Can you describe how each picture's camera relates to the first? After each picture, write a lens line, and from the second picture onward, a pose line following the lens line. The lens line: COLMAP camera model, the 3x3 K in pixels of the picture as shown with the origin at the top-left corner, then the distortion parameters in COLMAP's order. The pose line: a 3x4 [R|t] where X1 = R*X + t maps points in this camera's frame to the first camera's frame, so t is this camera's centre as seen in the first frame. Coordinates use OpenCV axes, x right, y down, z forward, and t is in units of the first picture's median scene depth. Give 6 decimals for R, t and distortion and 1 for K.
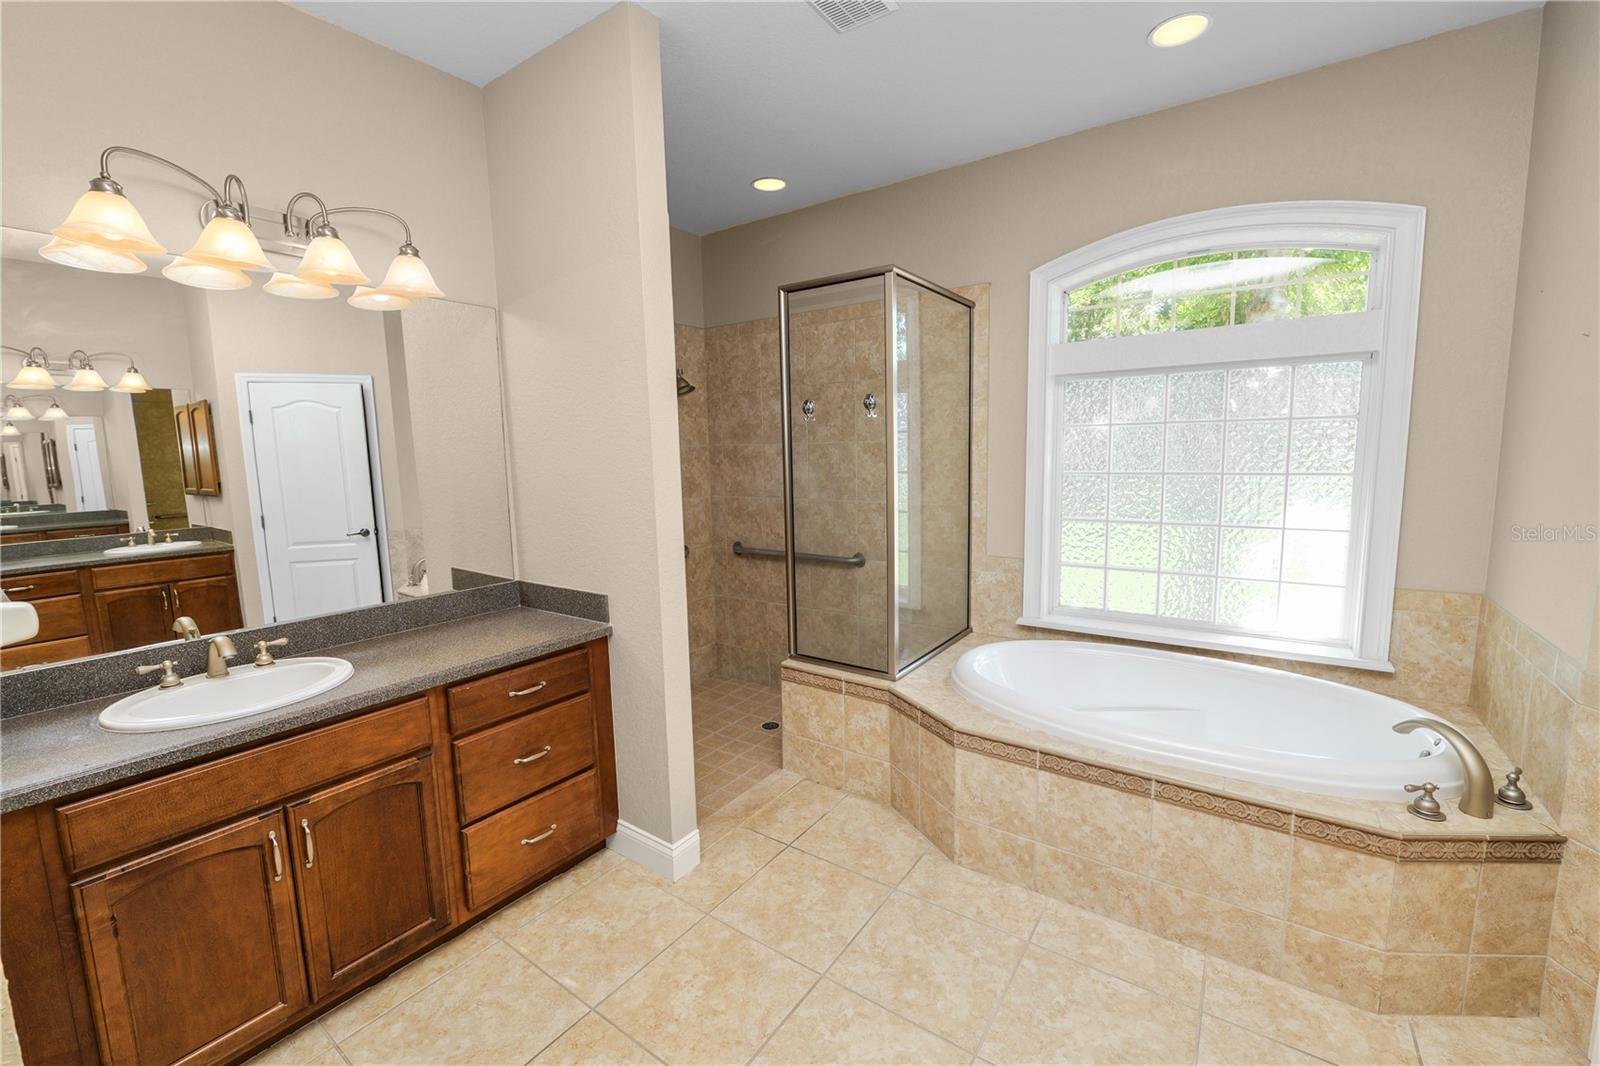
lens RADIAL K [[651.9, 0, 792.5], [0, 651.9, 524.5], [0, 0, 1]] dist [-0.013009, 0.000695]
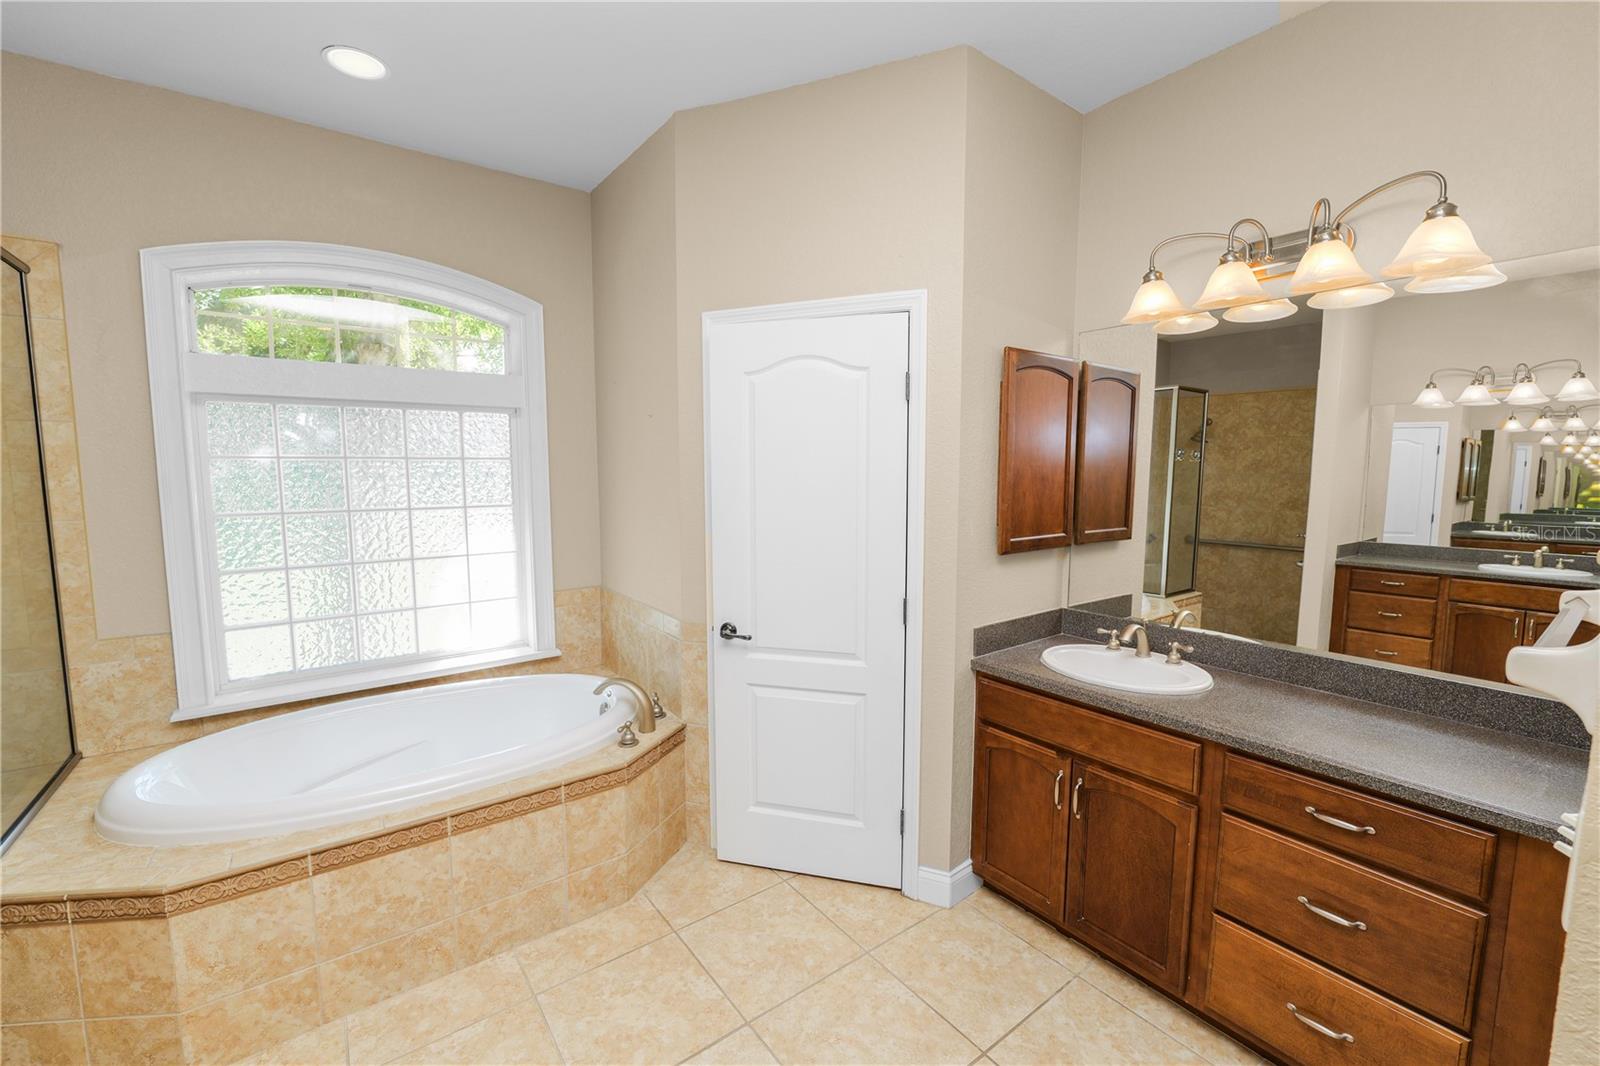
lens RADIAL K [[651.9, 0, 793.6], [0, 651.9, 531.4], [0, 0, 1]] dist [-0.013009, 0.000695]
pose [[0.307796, -0.066425, 0.949131, -0.113328], [0.108465, 0.993506, 0.034356, -0.010588], [-0.945250, 0.092373, 0.313002, 0.084243]]
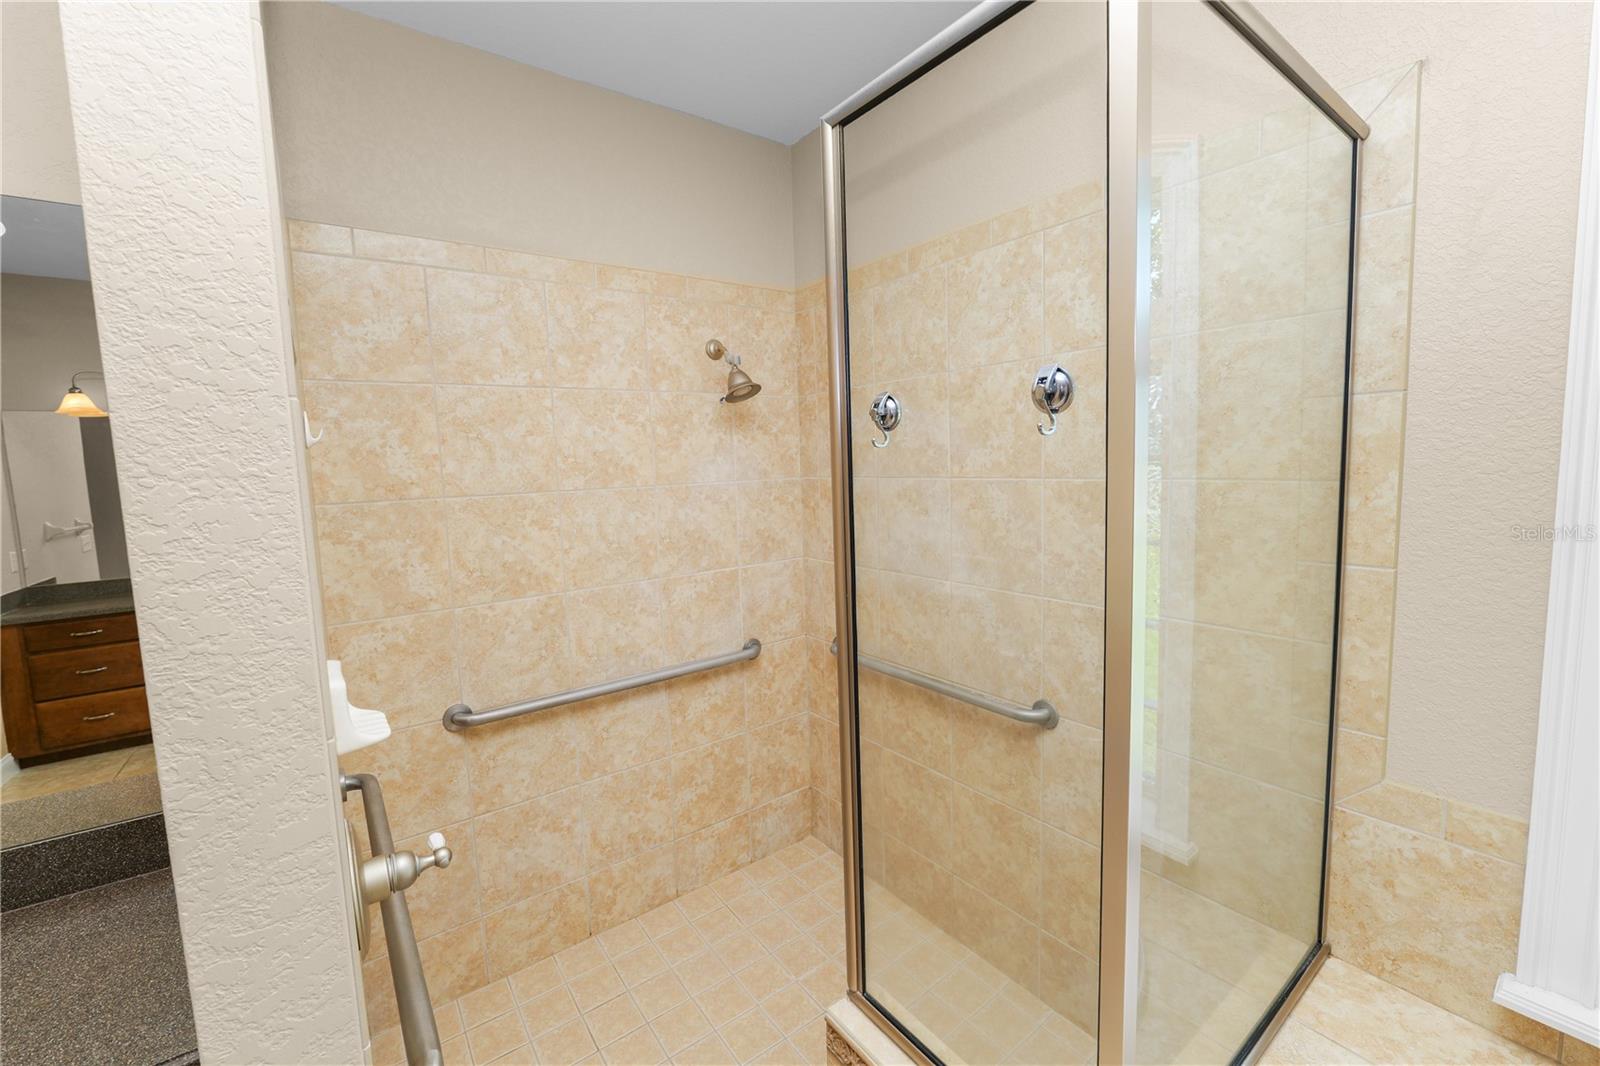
lens RADIAL K [[651.9, 0, 797.9], [0, 651.9, 523.4], [0, 0, 1]] dist [-0.013009, 0.000695]
pose [[0.954084, 0.019948, -0.298875, 0.077611], [-0.024755, 0.999618, -0.012305, -0.093219], [0.298515, 0.019139, 0.954213, 0.535275]]
